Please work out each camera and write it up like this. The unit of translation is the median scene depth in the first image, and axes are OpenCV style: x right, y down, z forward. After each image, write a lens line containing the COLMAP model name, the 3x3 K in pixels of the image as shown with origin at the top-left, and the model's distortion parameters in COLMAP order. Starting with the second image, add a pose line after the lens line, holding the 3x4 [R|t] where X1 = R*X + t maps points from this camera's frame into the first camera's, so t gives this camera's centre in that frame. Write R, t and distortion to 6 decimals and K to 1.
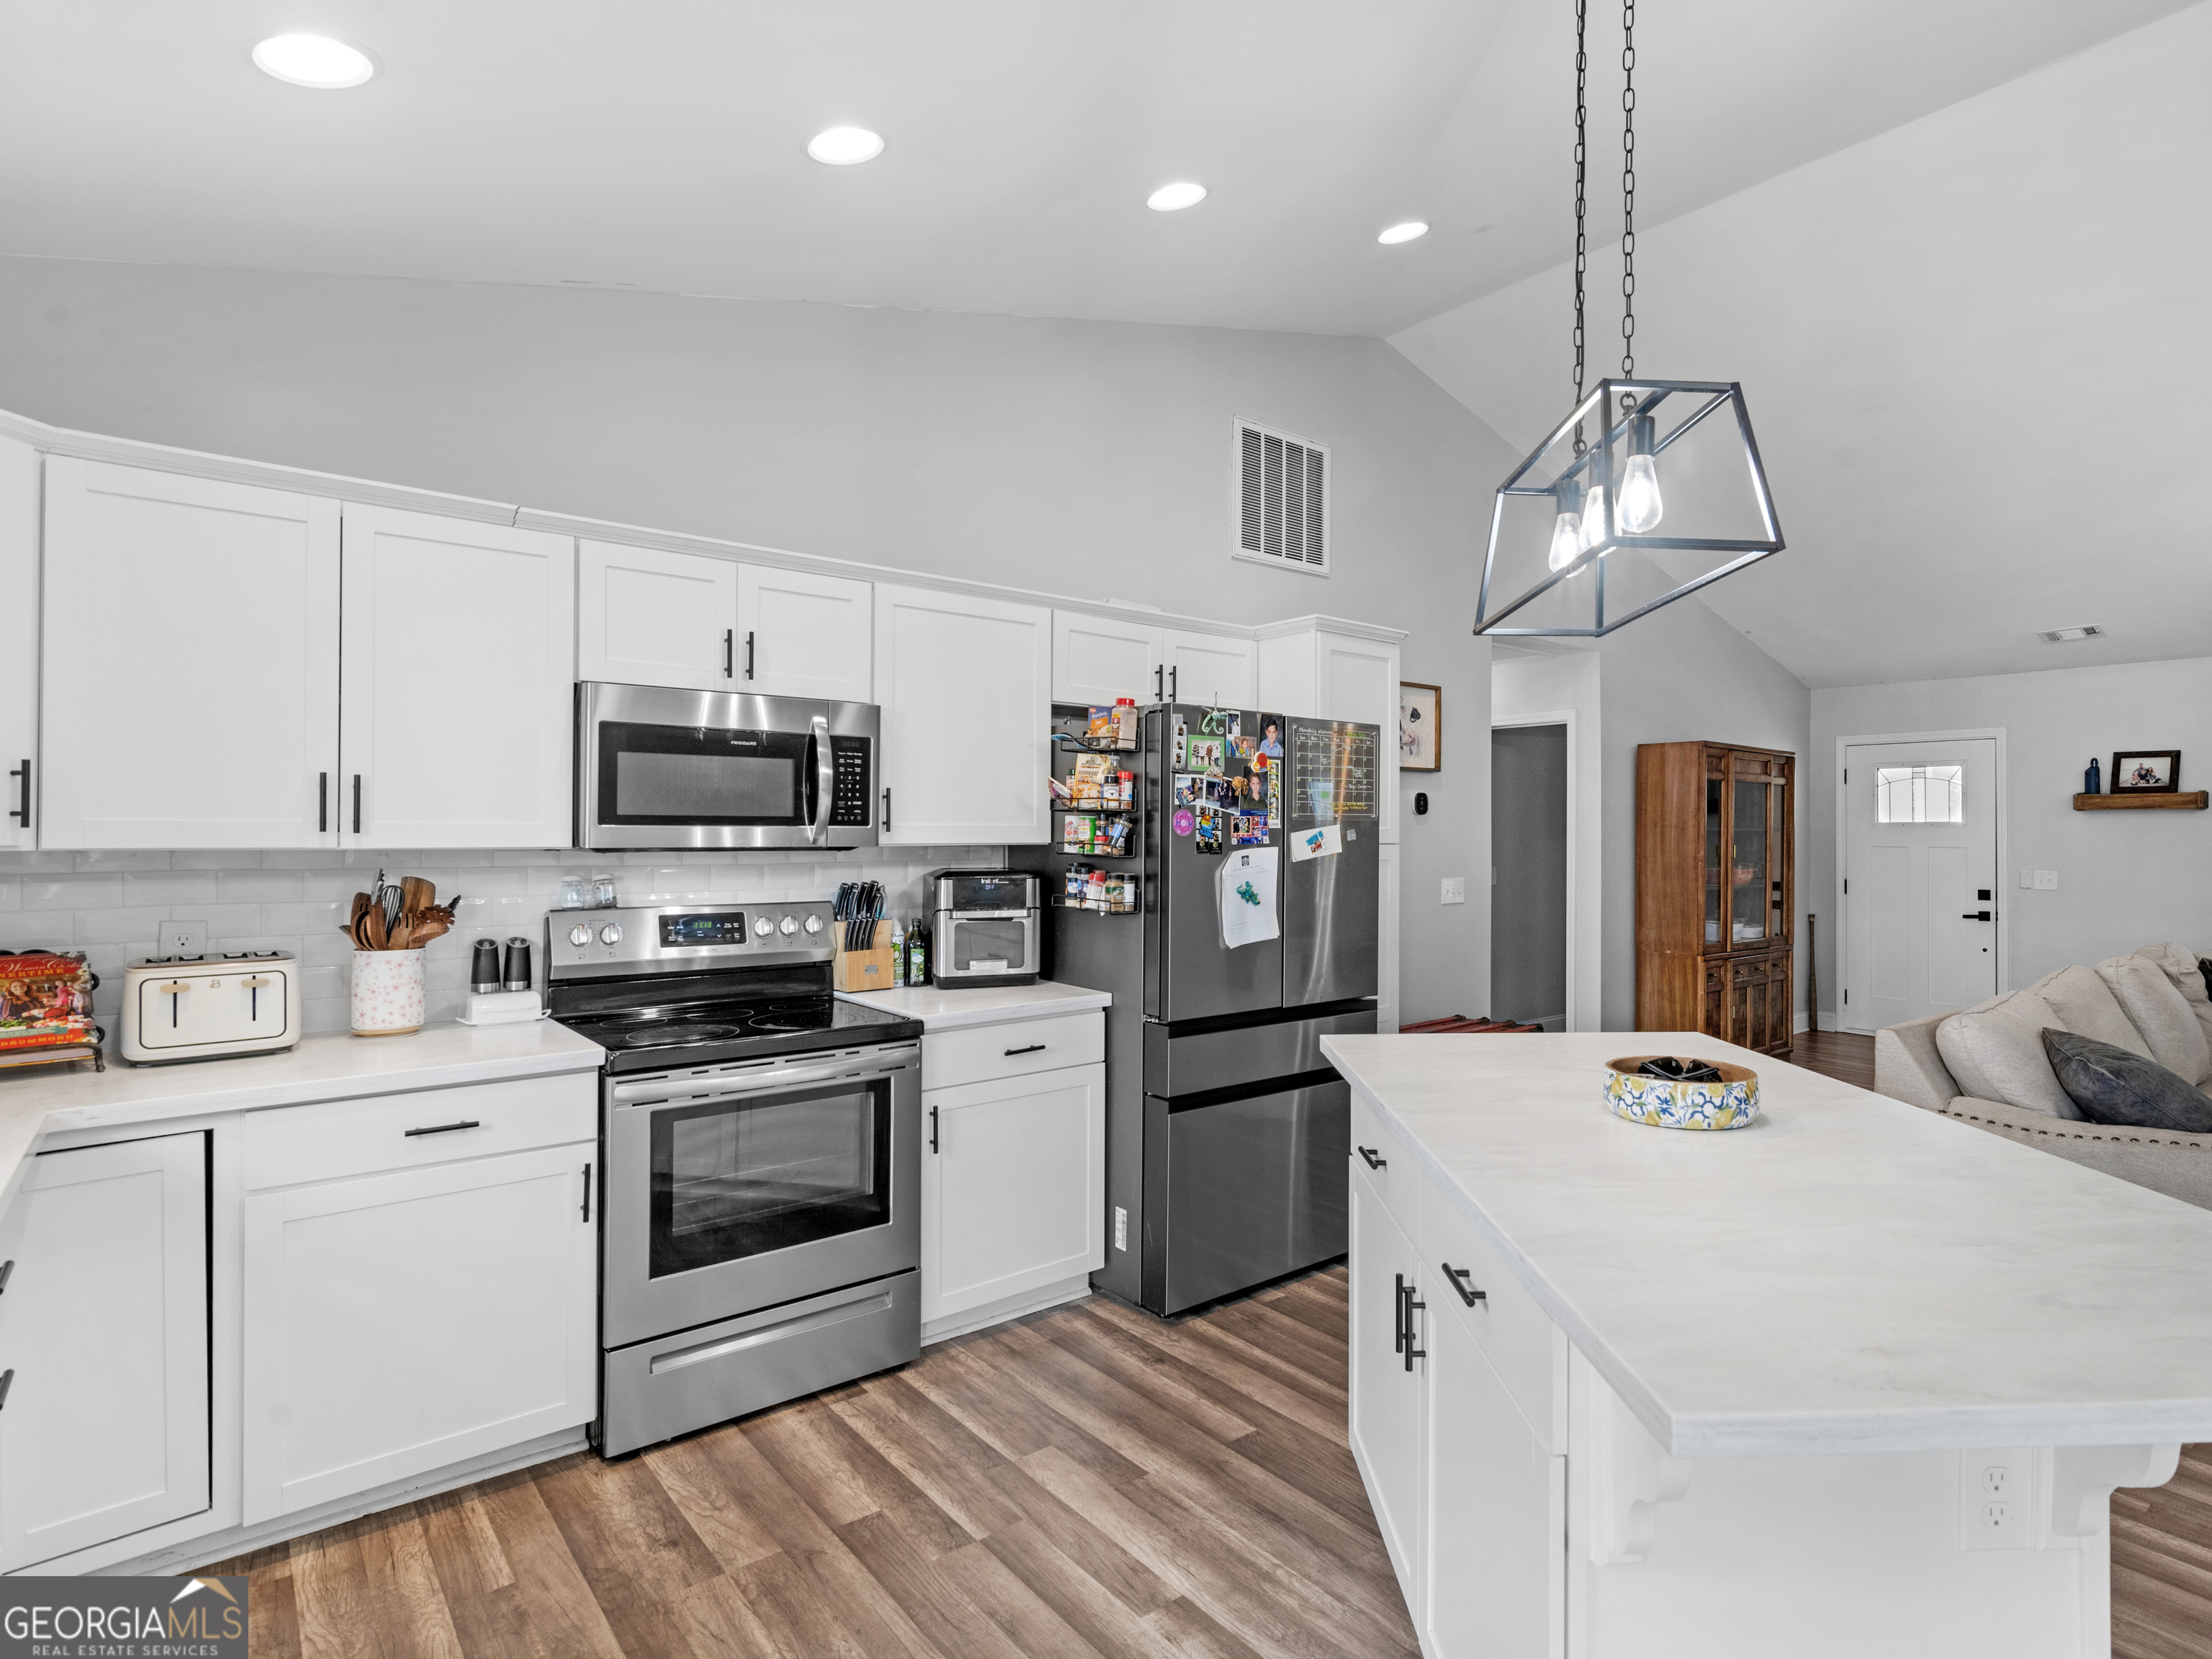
lens RADIAL K [[1167.5, 0, 1187.3], [0, 1167.5, 822.1], [0, 0, 1]] dist [0.001983, 0.001343]
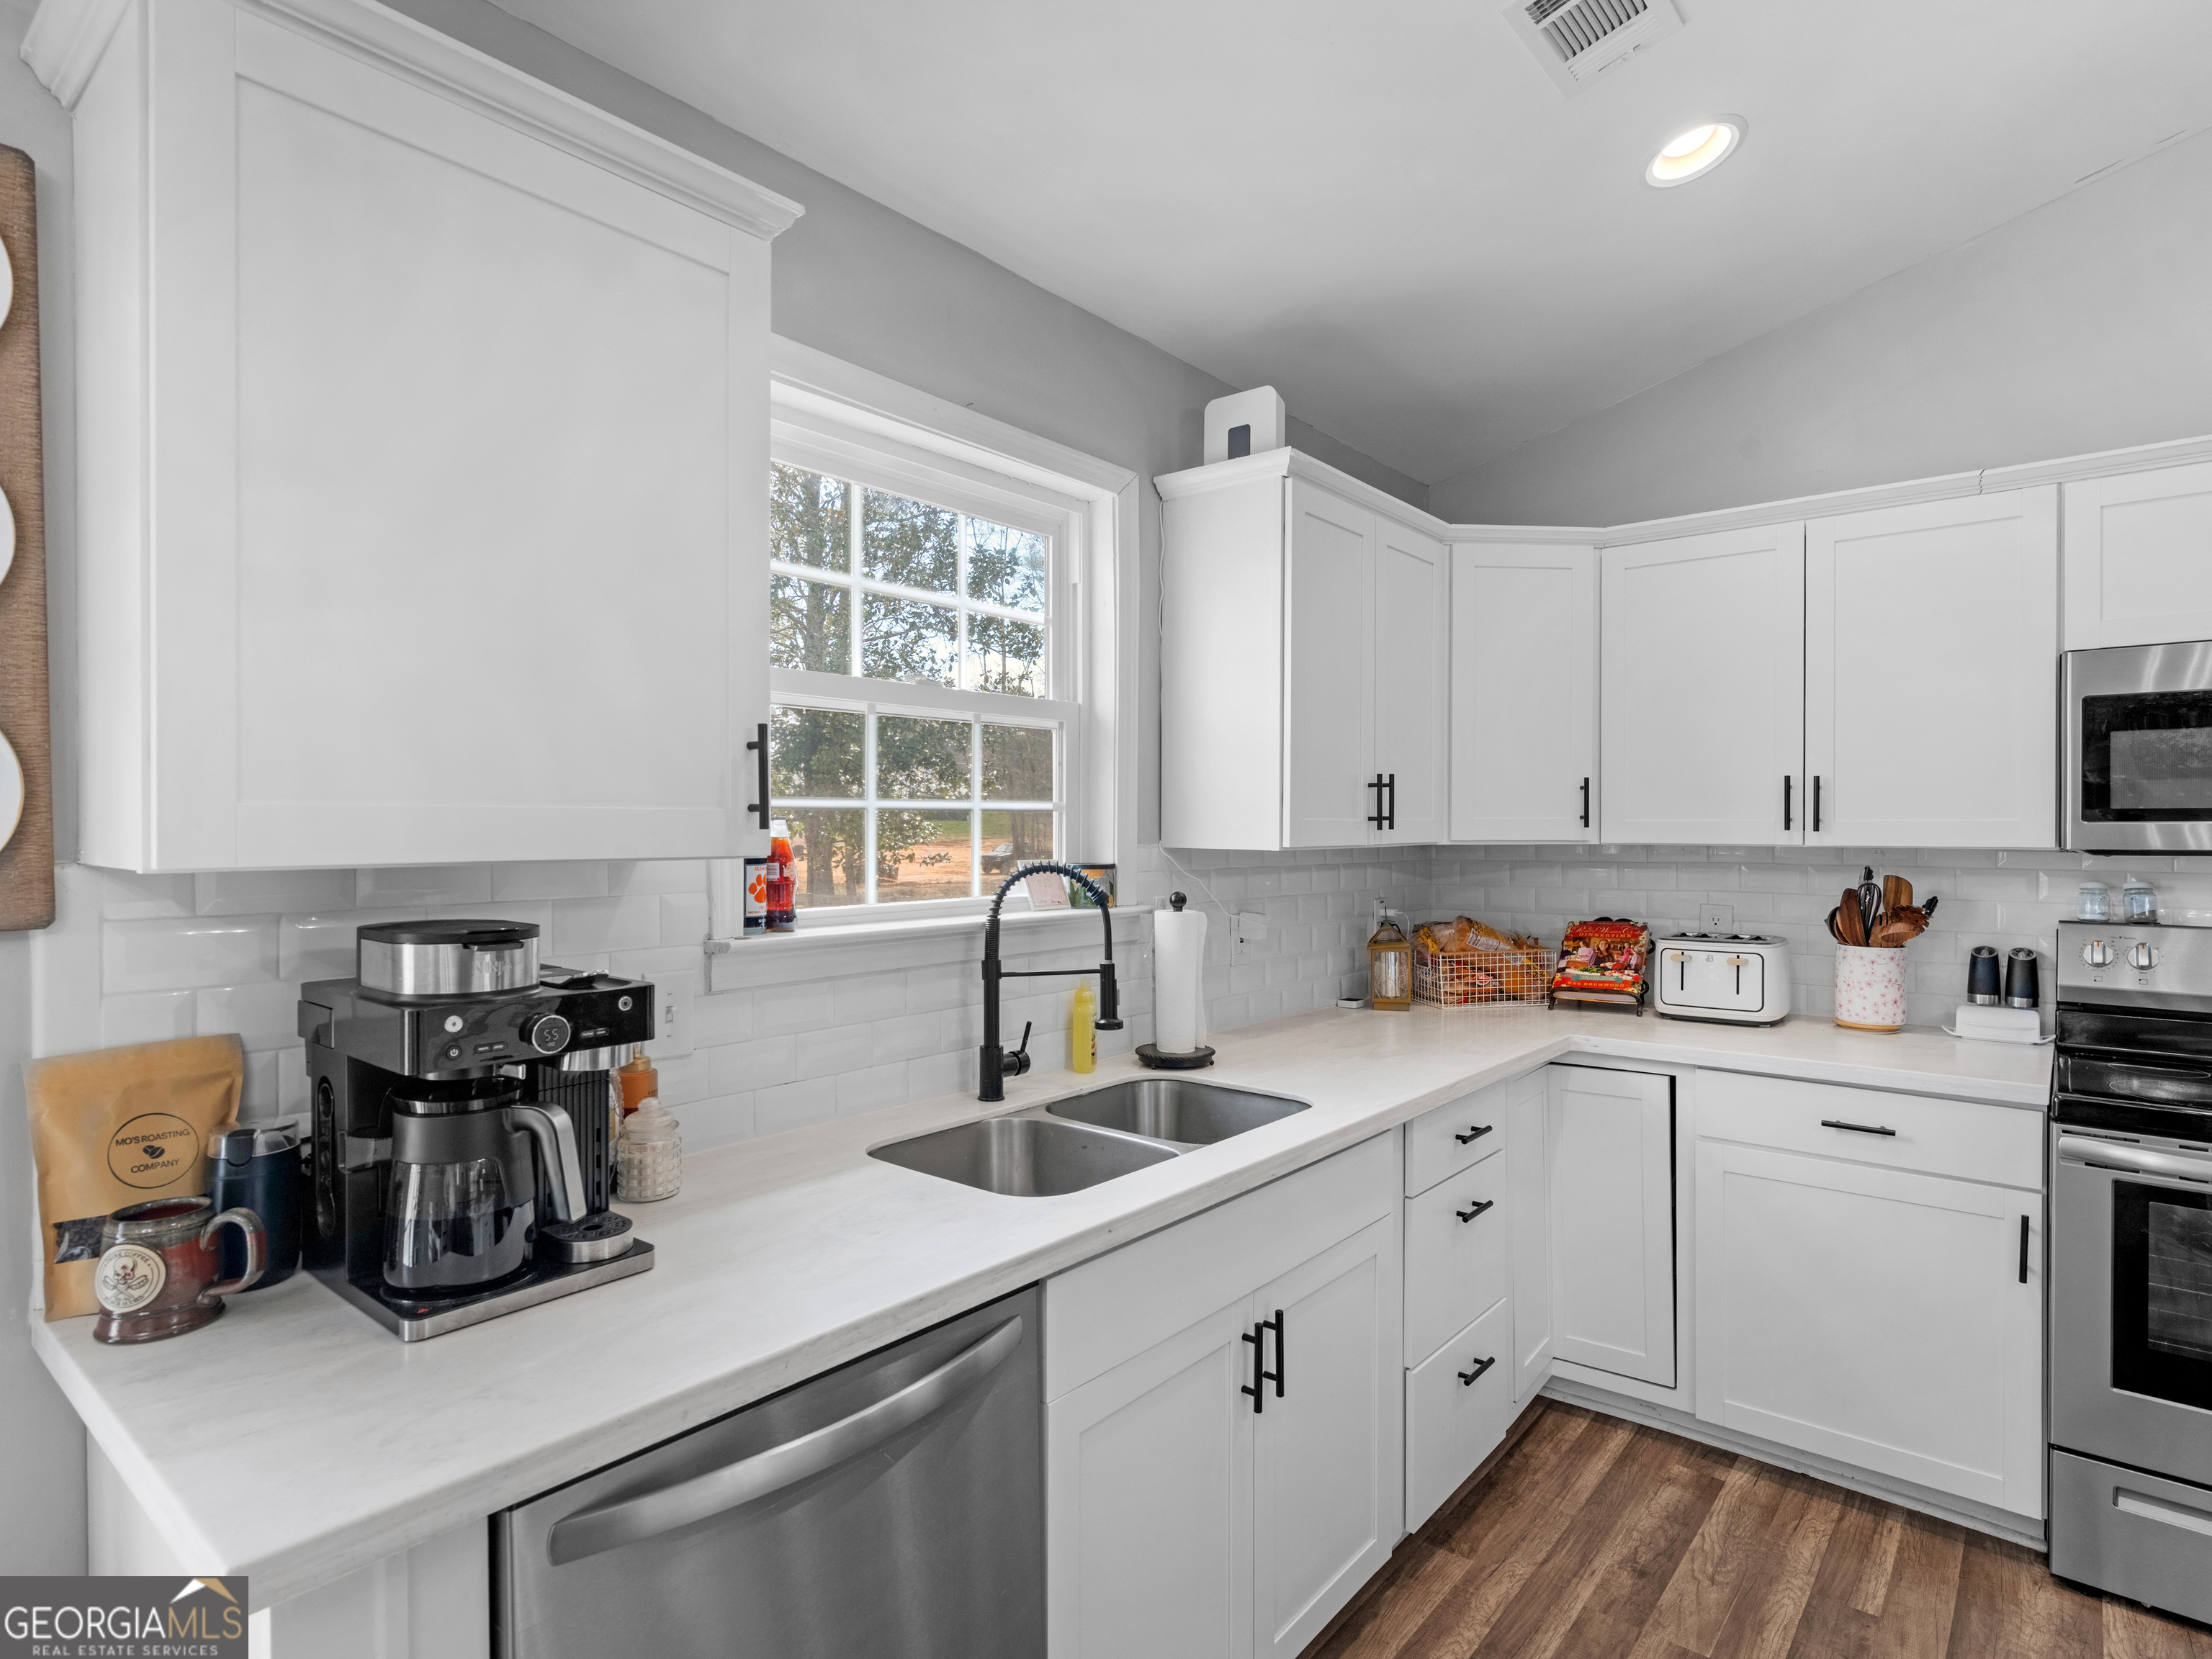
lens RADIAL K [[1148.2, 0, 1106.5], [0, 1148.2, 835.1], [0, 0, 1]] dist [0.001311, 0.001159]
pose [[0.171782, 0.002916, -0.985131, 0.202581], [0.007212, 0.999965, 0.004218, 0.003901], [0.985109, -0.007830, 0.171755, 0.191310]]
